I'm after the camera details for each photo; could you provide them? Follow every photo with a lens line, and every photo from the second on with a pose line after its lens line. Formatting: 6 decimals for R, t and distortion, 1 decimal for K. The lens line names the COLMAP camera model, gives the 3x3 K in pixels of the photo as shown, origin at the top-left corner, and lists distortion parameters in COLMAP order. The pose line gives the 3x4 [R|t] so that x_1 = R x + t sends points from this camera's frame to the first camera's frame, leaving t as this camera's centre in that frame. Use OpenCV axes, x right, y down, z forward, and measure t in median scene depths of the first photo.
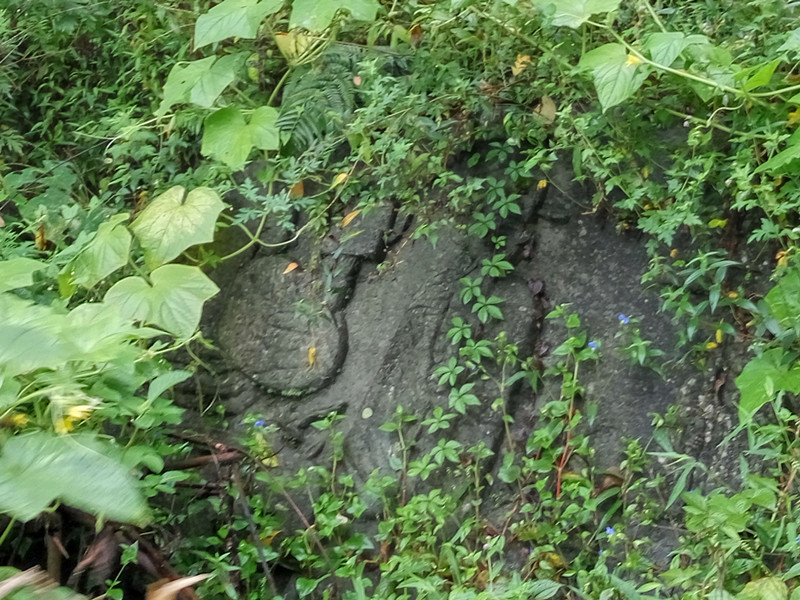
lens RADIAL K [[1472.1, 0, 398.3], [0, 1472.1, 300.8], [0, 0, 1]] dist [0.054732, 0.000000]
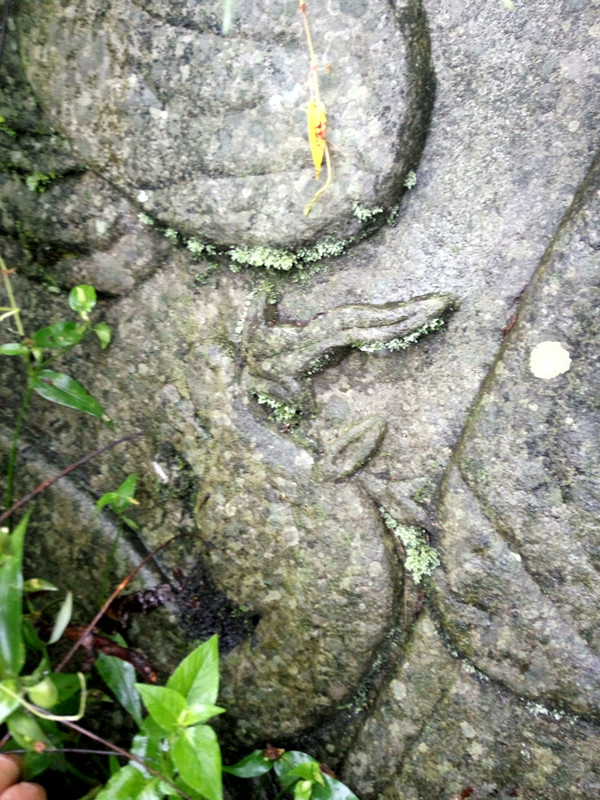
lens RADIAL K [[631.5, 0, 295.4], [0, 631.5, 401.7], [0, 0, 1]] dist [0.048389, -0.019826]
pose [[0.995173, -0.097508, 0.011066, -0.070453], [0.074845, 0.827097, 0.557054, 0.010583], [-0.063470, -0.553537, 0.830403, 0.874521]]
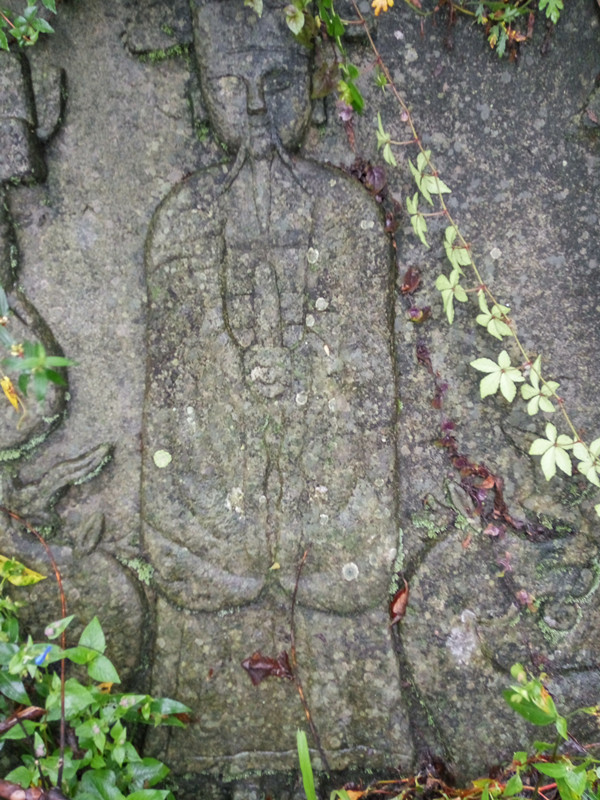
lens RADIAL K [[664.6, 0, 304.1], [0, 664.6, 405.4], [0, 0, 1]] dist [0.086186, -0.090391]
pose [[0.811854, -0.429845, 0.395129, -0.072319], [0.164230, 0.817549, 0.551944, -0.085024], [-0.560288, -0.383206, 0.734323, 0.749864]]
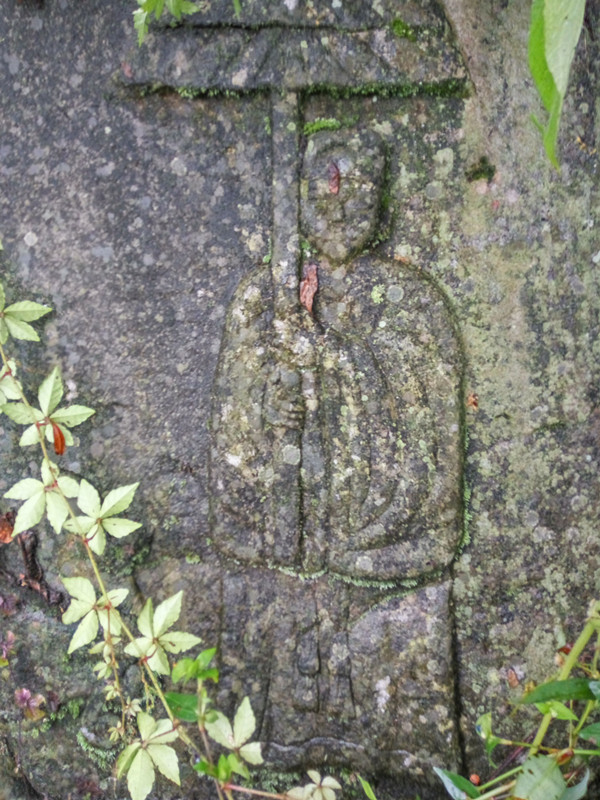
lens RADIAL K [[664.6, 0, 302.7], [0, 664.6, 396.5], [0, 0, 1]] dist [0.086186, -0.090391]
pose [[0.878508, -0.327877, 0.347450, 0.108965], [0.151978, 0.881322, 0.447407, -0.011523], [-0.452910, -0.340246, 0.824078, 0.696875]]
